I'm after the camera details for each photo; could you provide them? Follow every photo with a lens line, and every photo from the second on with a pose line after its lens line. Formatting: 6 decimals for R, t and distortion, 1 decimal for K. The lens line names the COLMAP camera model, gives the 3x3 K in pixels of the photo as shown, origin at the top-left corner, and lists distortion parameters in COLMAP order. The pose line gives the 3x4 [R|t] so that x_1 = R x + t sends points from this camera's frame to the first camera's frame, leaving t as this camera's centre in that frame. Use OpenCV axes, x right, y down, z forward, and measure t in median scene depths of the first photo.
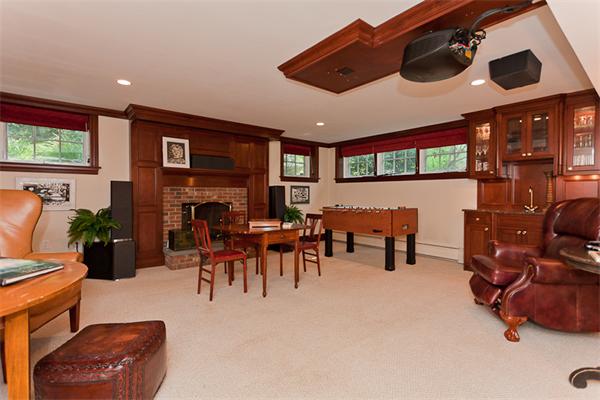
lens RADIAL K [[290.0, 0, 303.8], [0, 290.0, 196.8], [0, 0, 1]] dist [-0.000953, -0.000134]
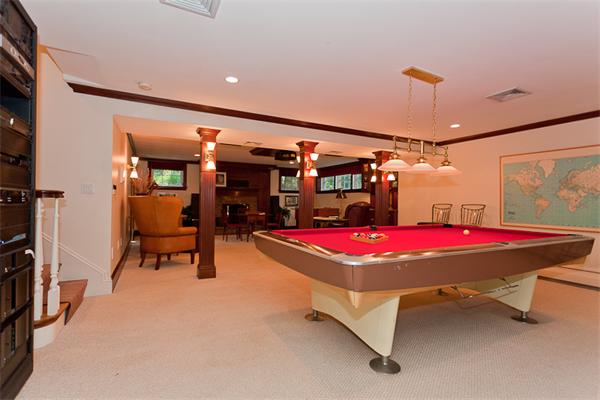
lens RADIAL K [[290.0, 0, 297.7], [0, 290.0, 201.3], [0, 0, 1]] dist [-0.000953, -0.000134]
pose [[0.973651, 0.008189, -0.227895, 0.466992], [-0.011450, 0.999850, -0.012994, 0.018787], [0.227754, 0.015261, 0.973599, -0.718600]]
